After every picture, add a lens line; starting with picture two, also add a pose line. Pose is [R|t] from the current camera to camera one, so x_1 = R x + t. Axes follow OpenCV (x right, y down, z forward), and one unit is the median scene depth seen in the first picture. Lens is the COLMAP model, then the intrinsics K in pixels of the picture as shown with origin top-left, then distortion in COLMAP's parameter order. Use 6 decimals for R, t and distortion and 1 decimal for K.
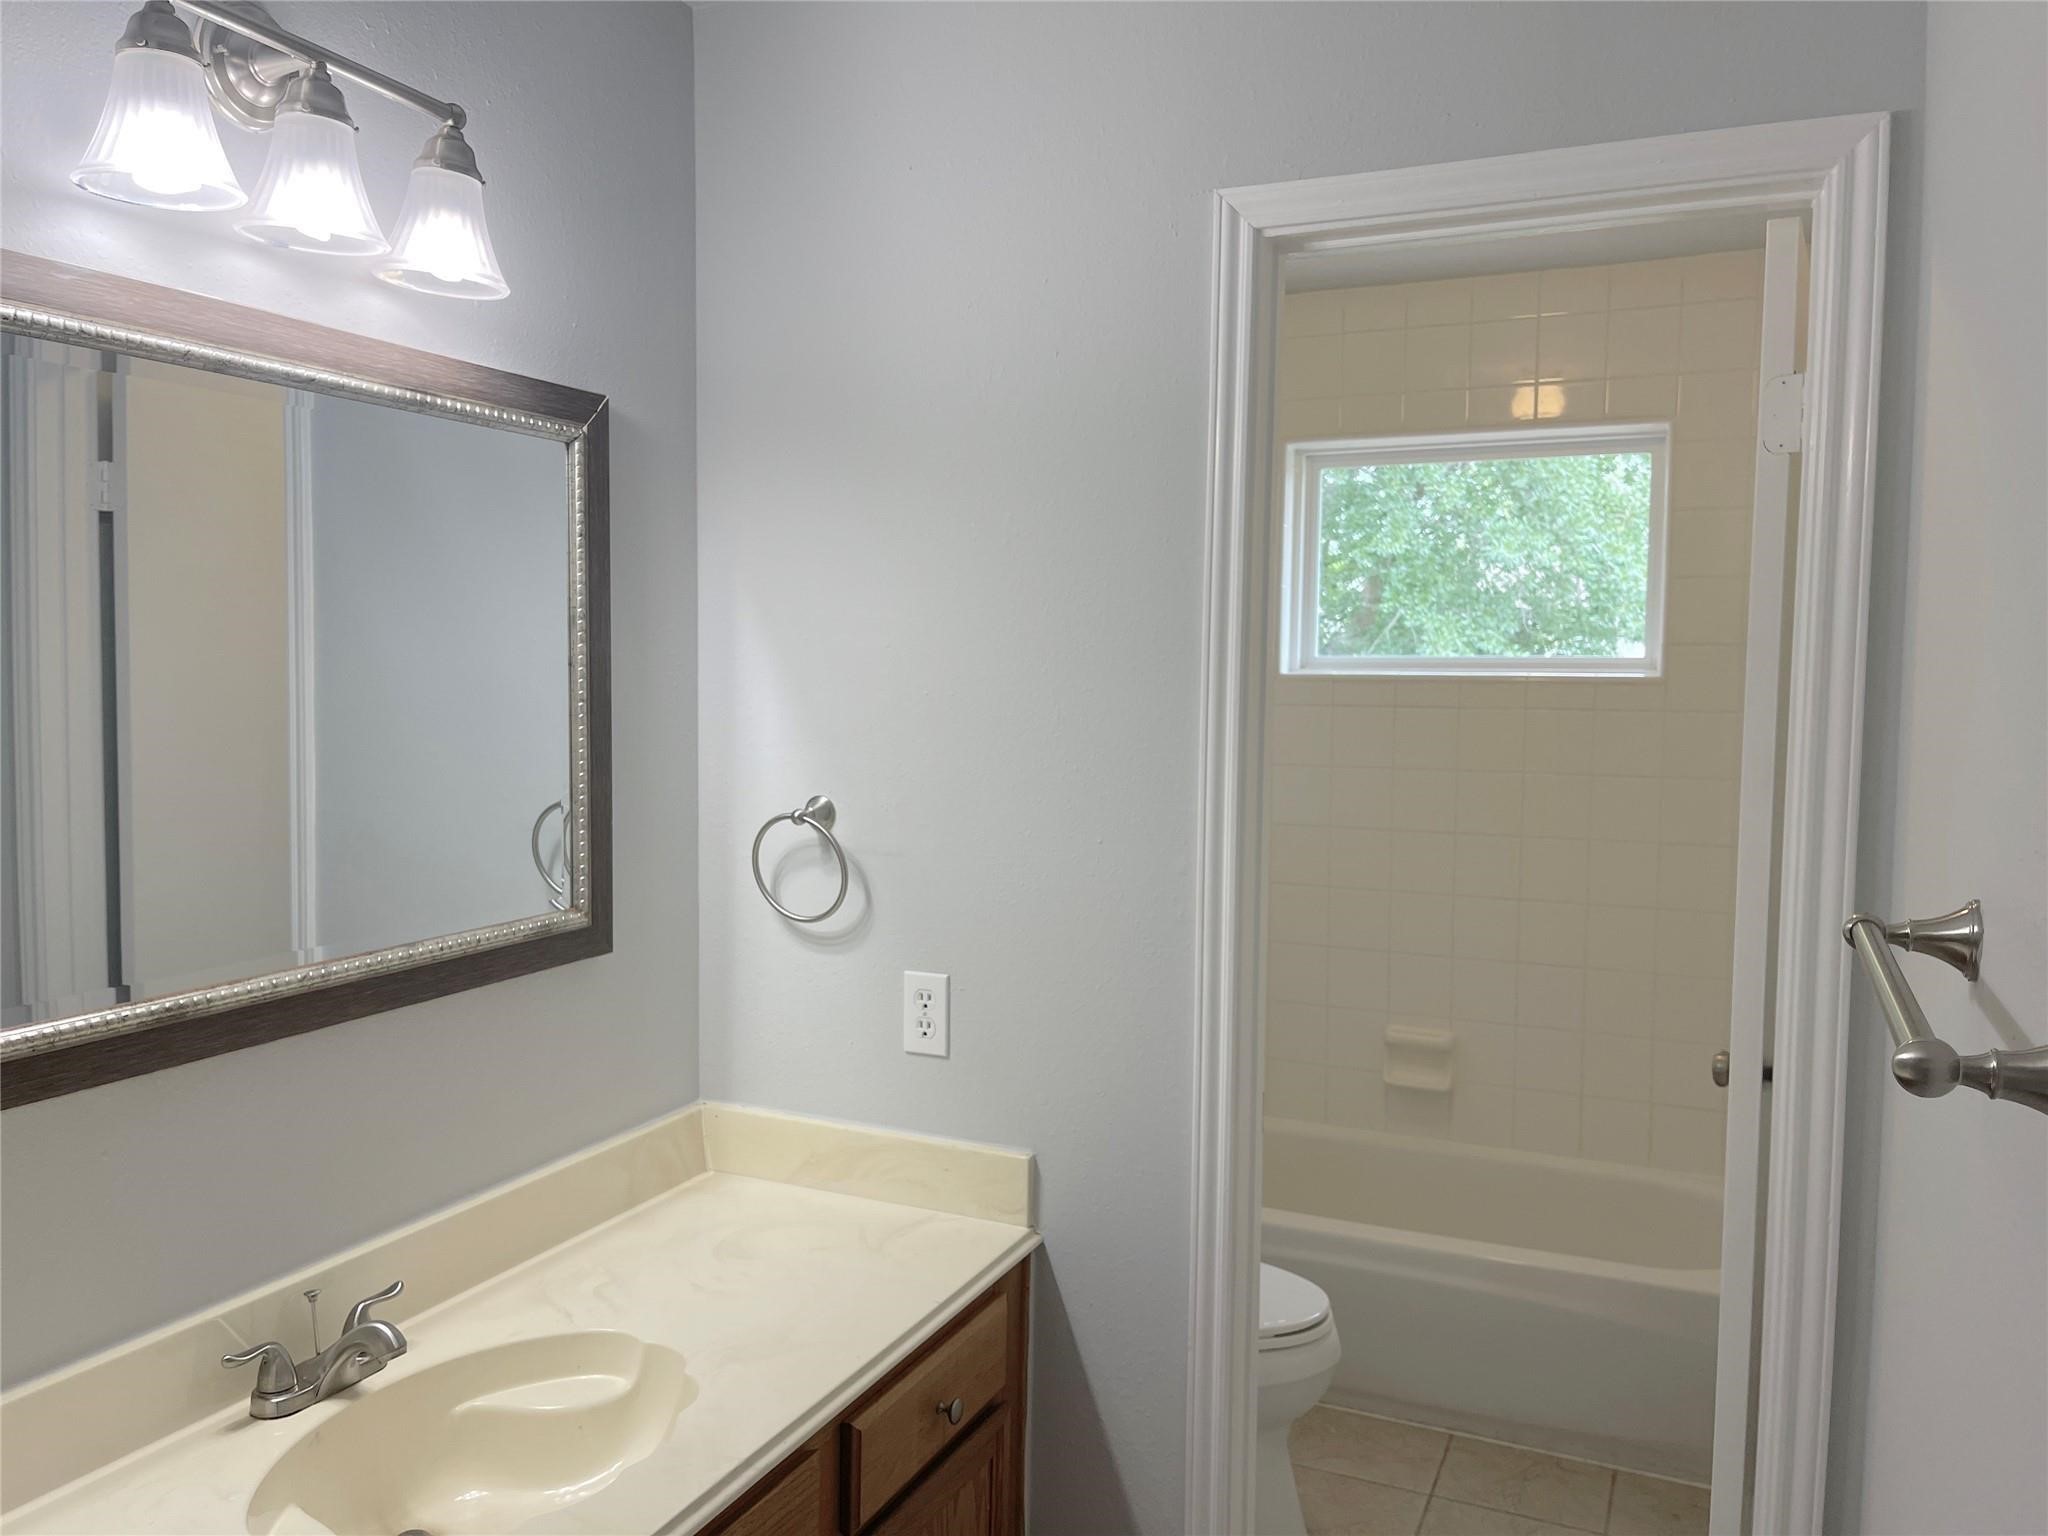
lens RADIAL K [[1550.8, 0, 1024.0], [0, 1550.8, 768.0], [0, 0, 1]] dist [0.006741, 0.001348]
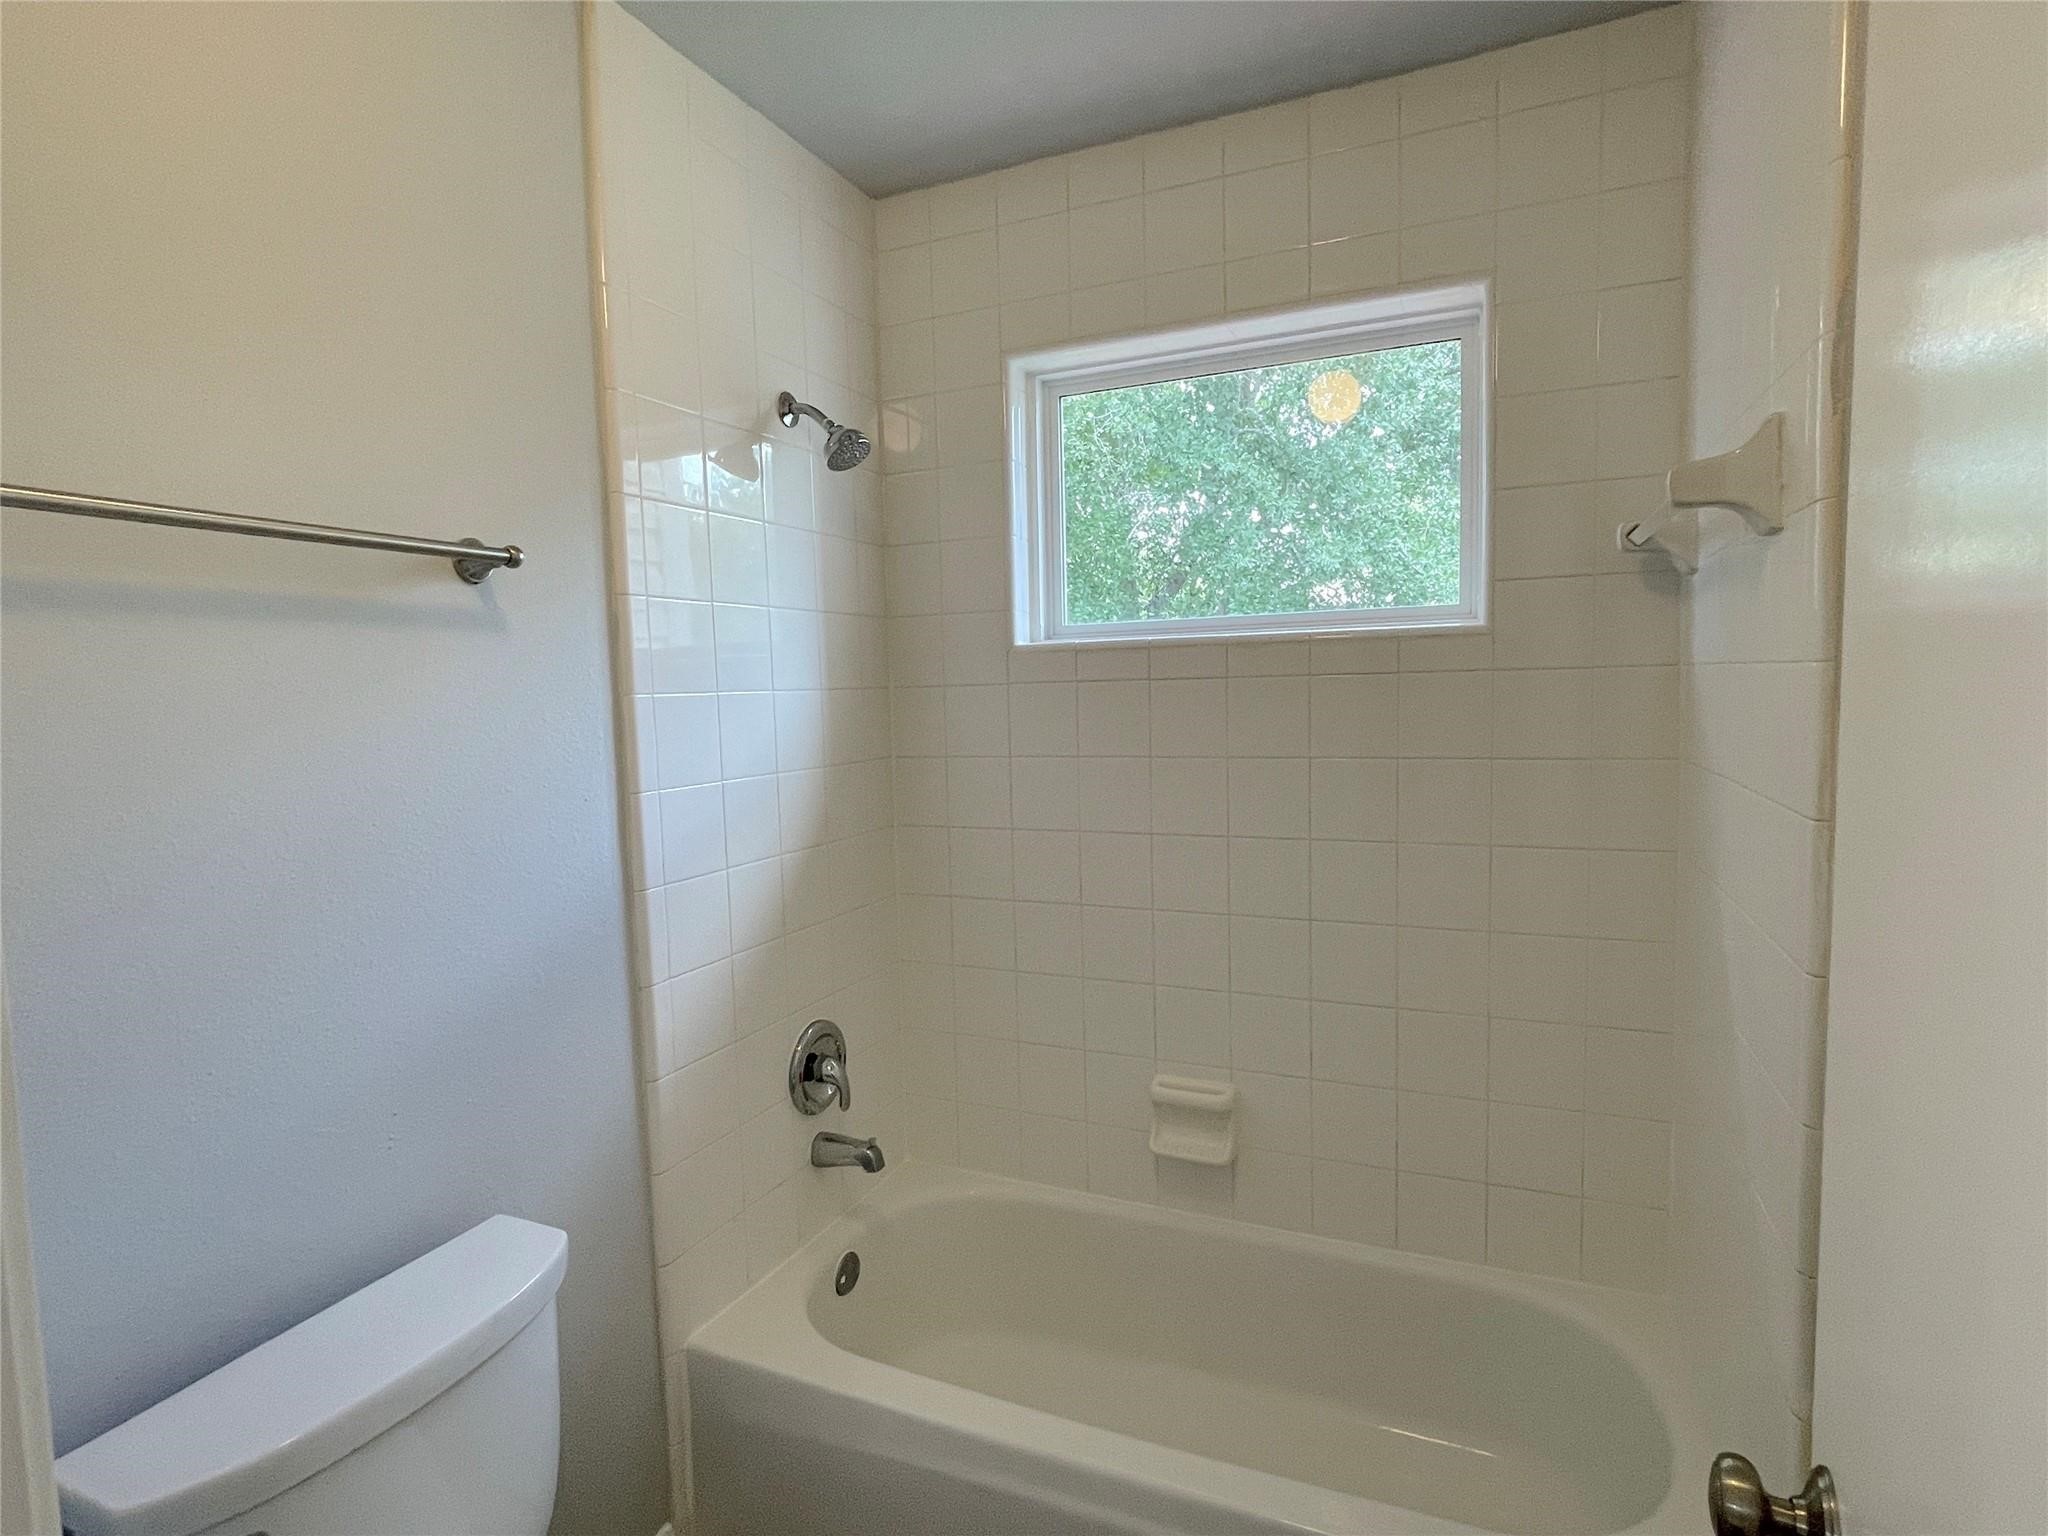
lens RADIAL K [[1064.2, 0, 1024.0], [0, 1064.2, 768.0], [0, 0, 1]] dist [-0.001825, -0.000128]
pose [[0.999375, -0.035029, 0.004666, 0.170680], [0.034966, 0.999304, 0.012986, -0.003901], [-0.005117, -0.012814, 0.999905, 0.454331]]
